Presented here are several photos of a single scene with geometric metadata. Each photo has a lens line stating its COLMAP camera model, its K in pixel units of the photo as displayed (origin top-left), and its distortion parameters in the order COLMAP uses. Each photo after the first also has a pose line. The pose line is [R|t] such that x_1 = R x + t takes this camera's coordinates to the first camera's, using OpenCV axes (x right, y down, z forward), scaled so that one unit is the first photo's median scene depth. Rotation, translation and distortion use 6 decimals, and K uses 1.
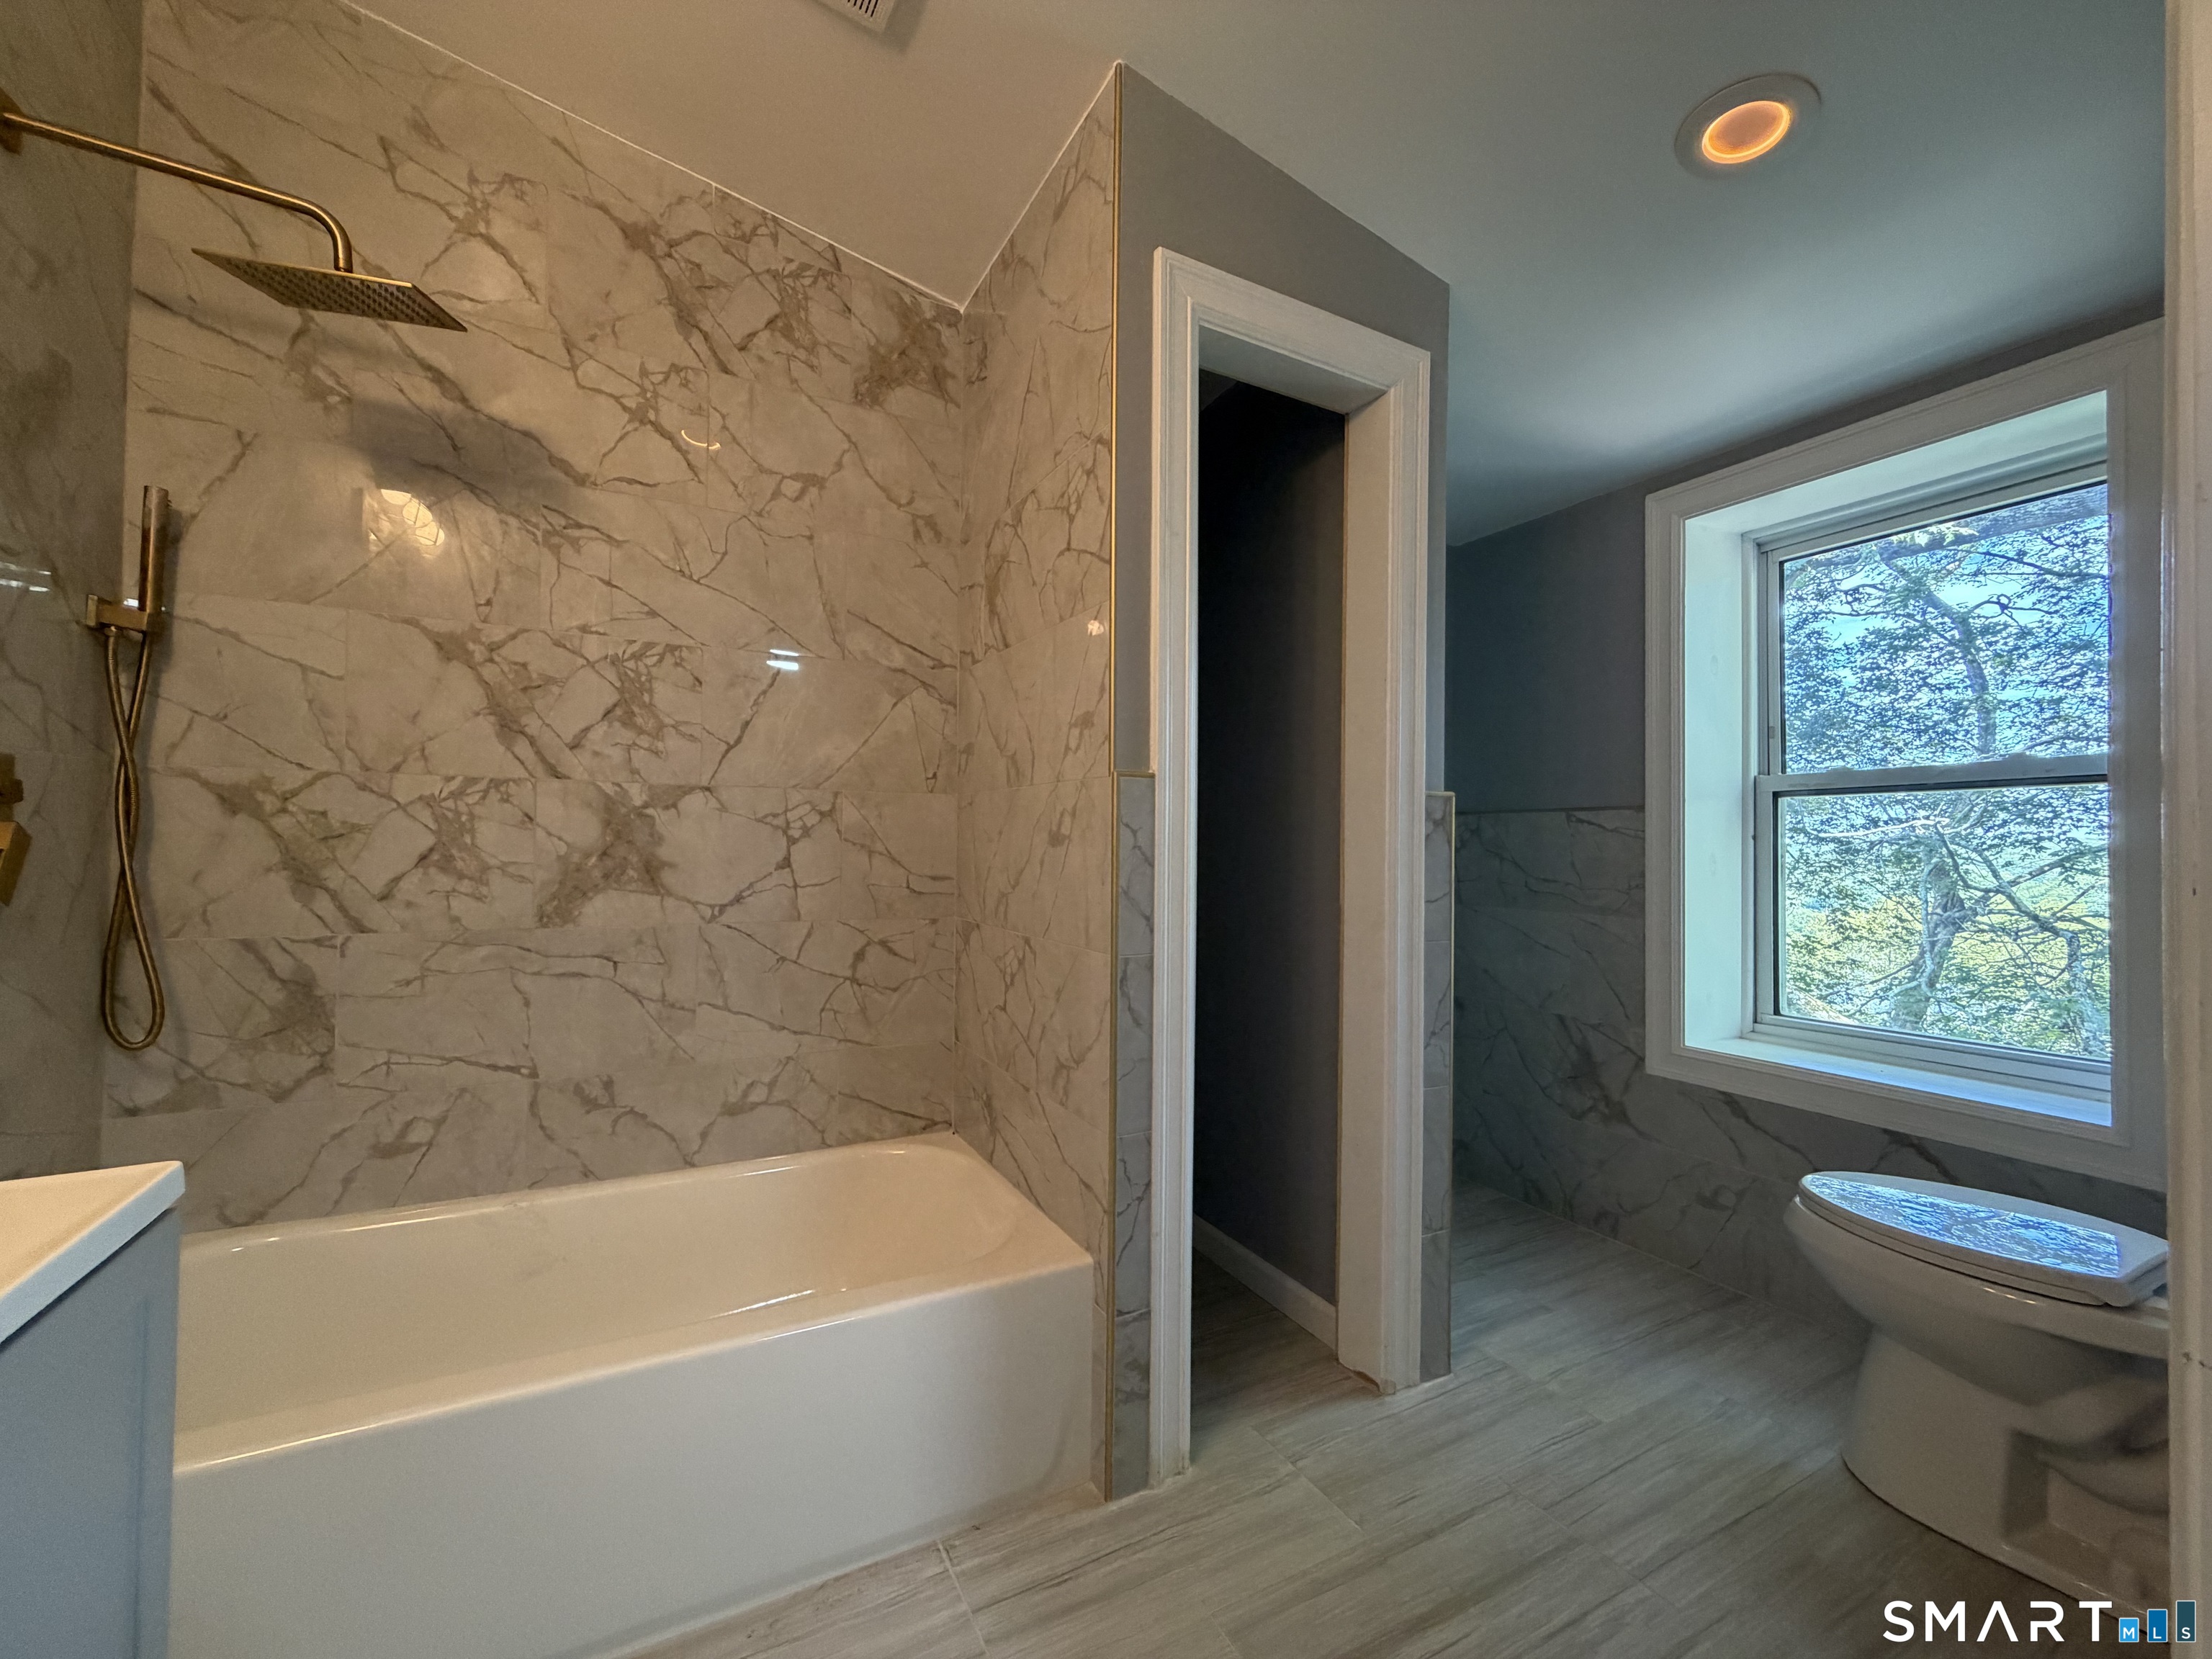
lens RADIAL K [[889.0, 0, 1103.3], [0, 889.0, 833.6], [0, 0, 1]] dist [-0.000692, 0.000088]
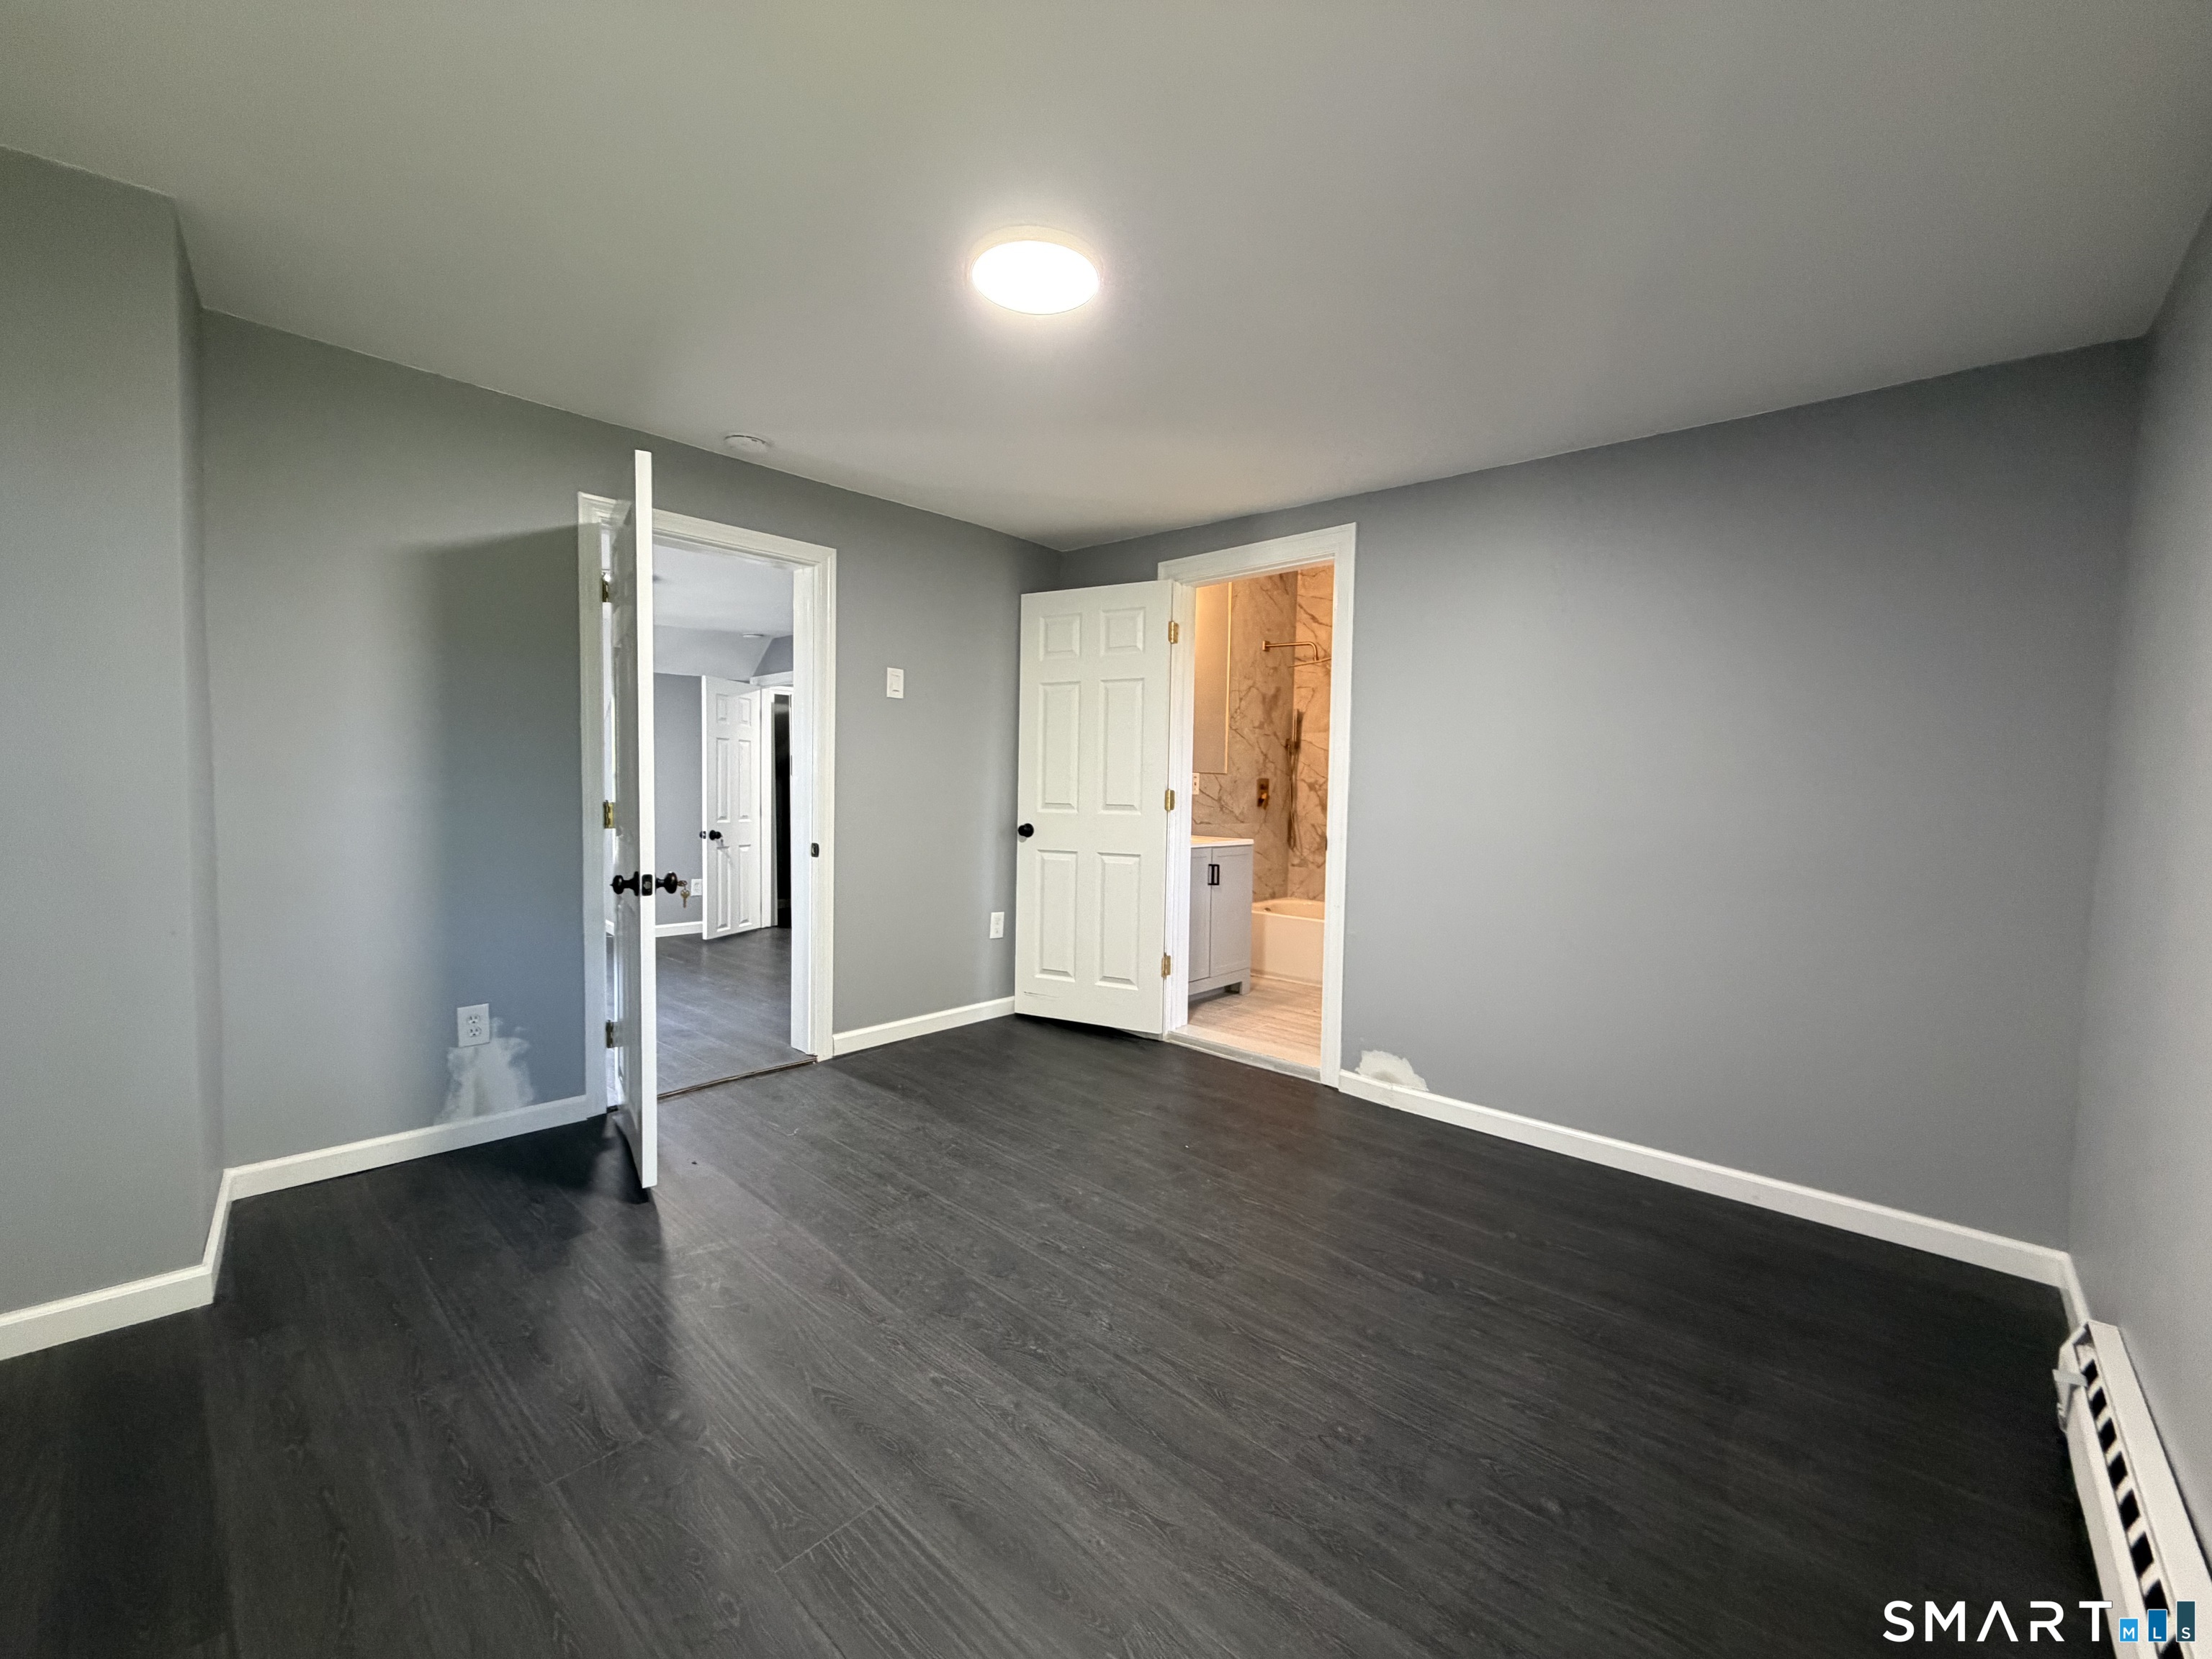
lens RADIAL K [[889.0, 0, 1114.5], [0, 889.0, 834.3], [0, 0, 1]] dist [-0.000692, 0.000088]
pose [[0.336859, 0.035058, -0.940902, 2.034930], [-0.000533, 0.999314, 0.037043, 0.021500], [0.941555, -0.011976, 0.336646, -0.936993]]
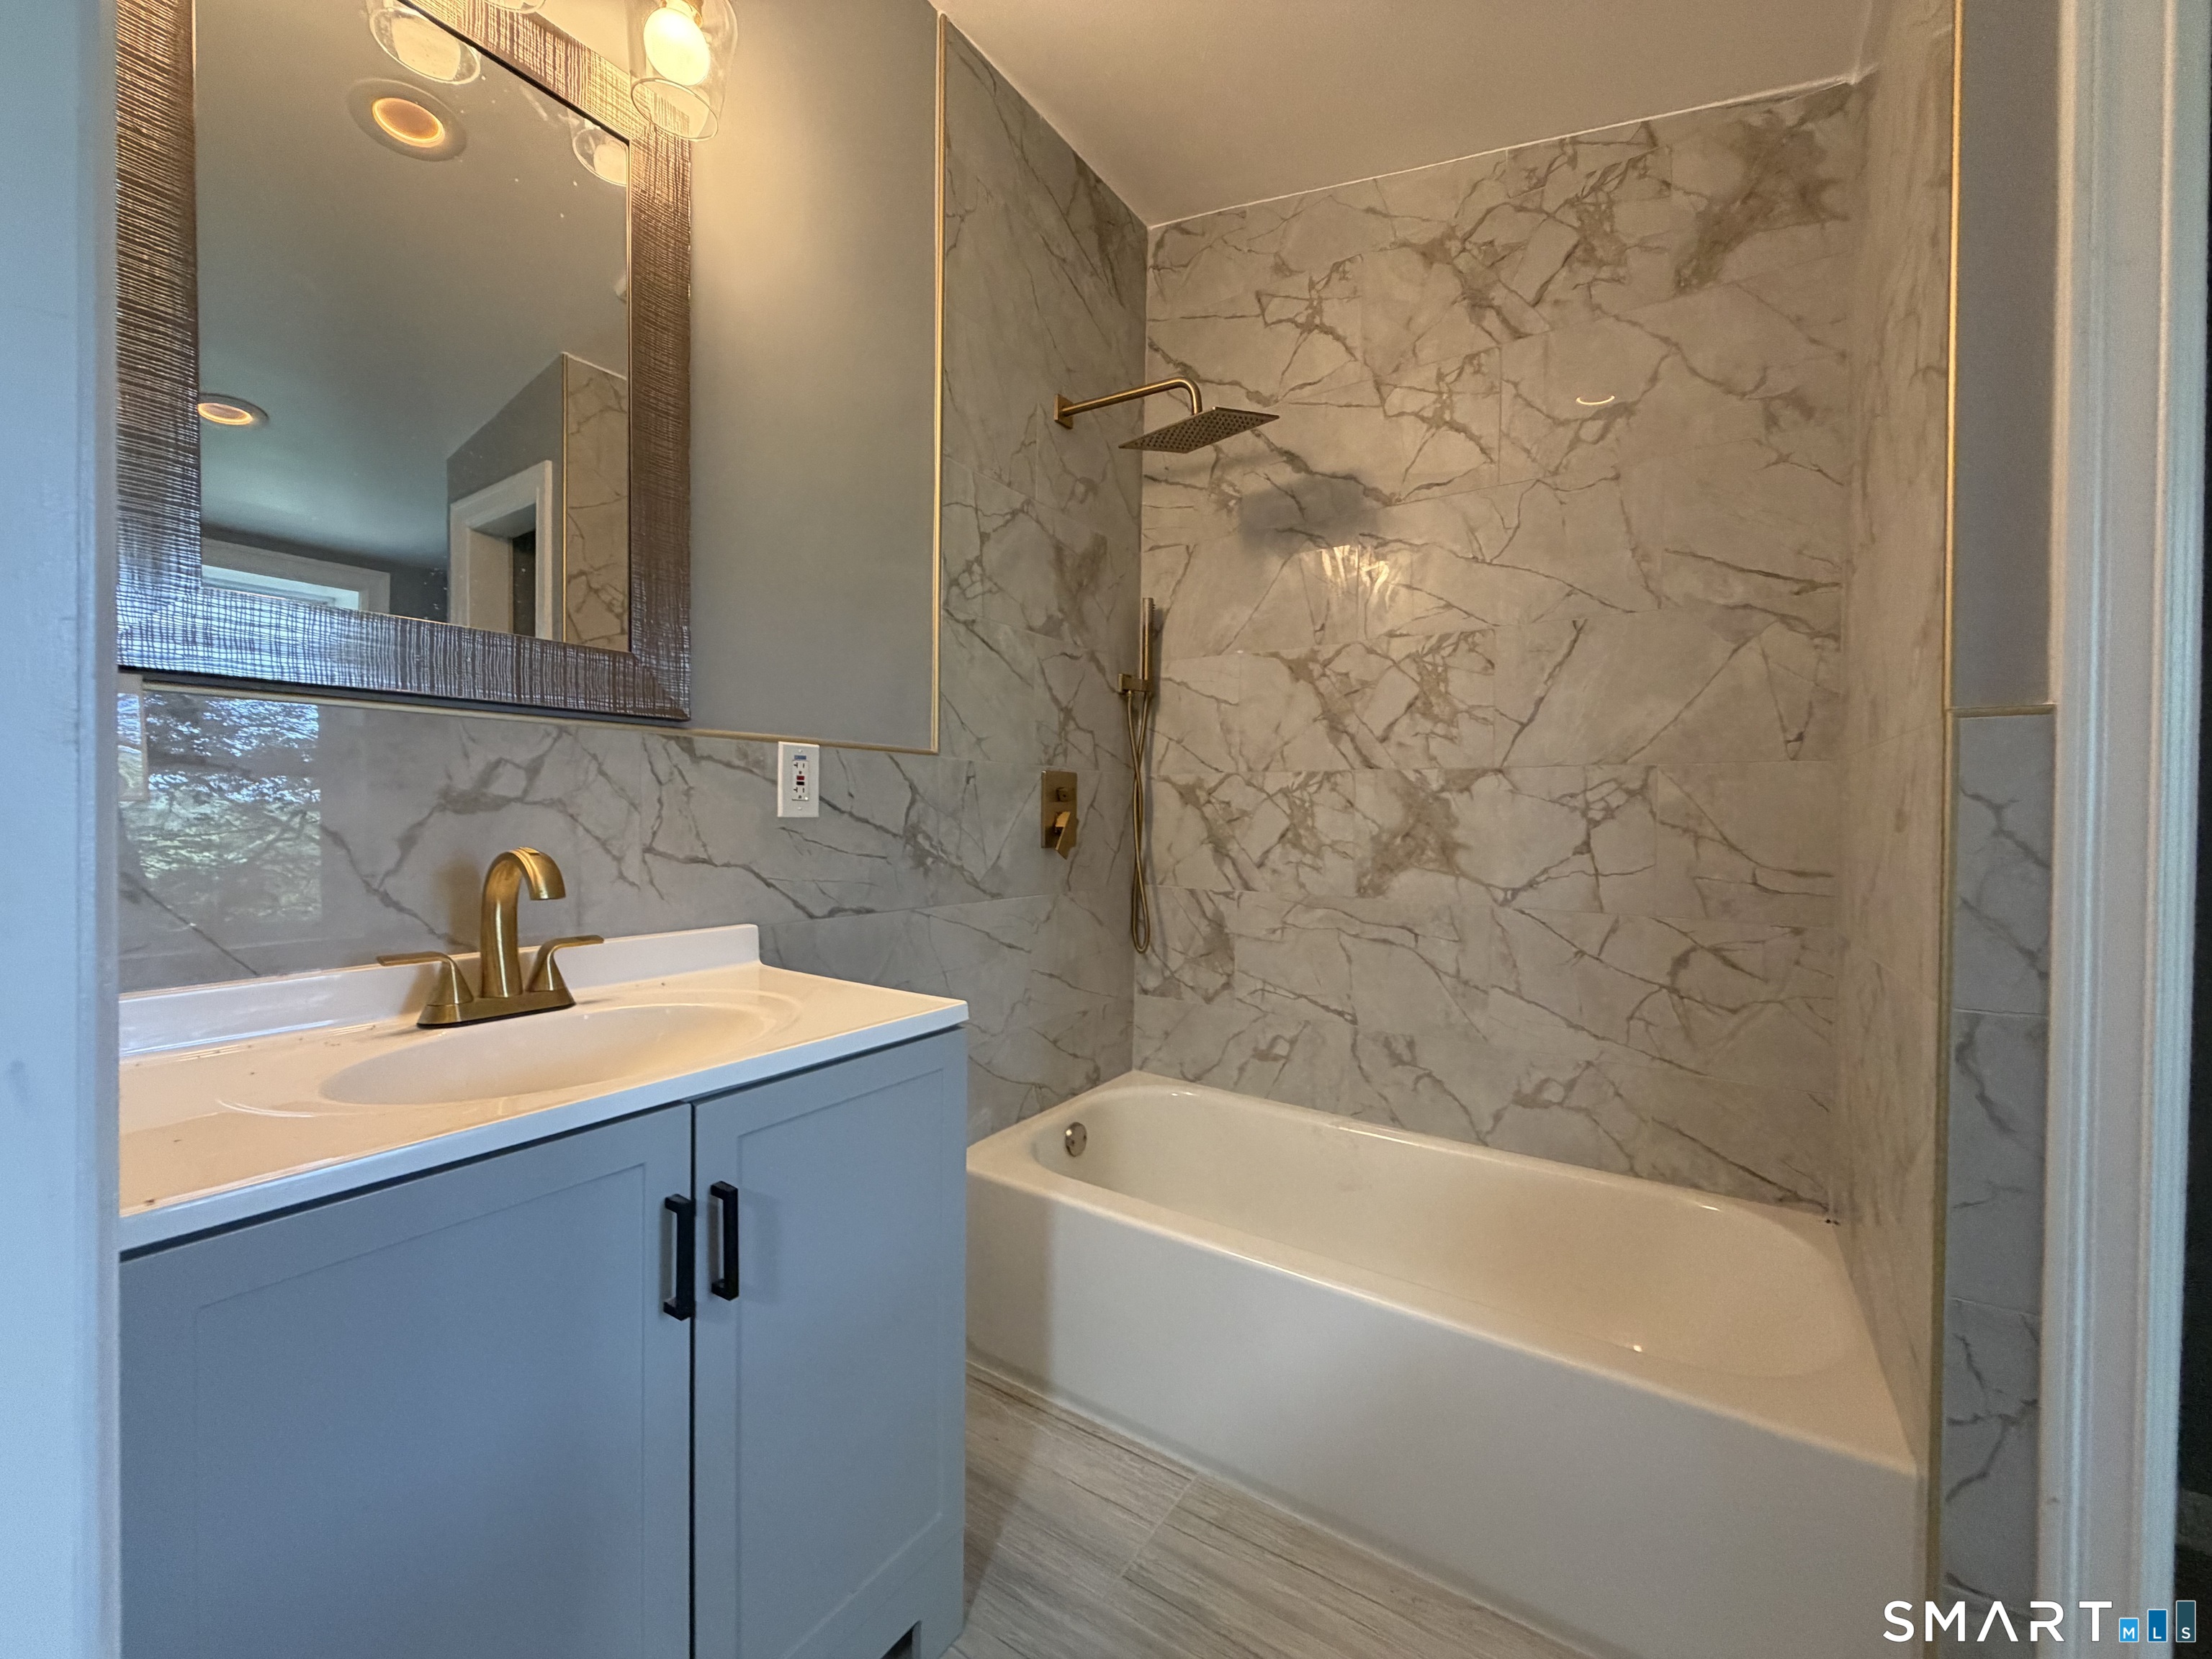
lens RADIAL K [[889.0, 0, 1104.1], [0, 889.0, 833.6], [0, 0, 1]] dist [-0.000692, 0.000088]
pose [[0.464651, 0.009963, -0.885438, 0.247663], [0.005413, 0.999886, 0.014091, 0.003583], [0.885478, -0.011341, 0.464544, 0.162566]]
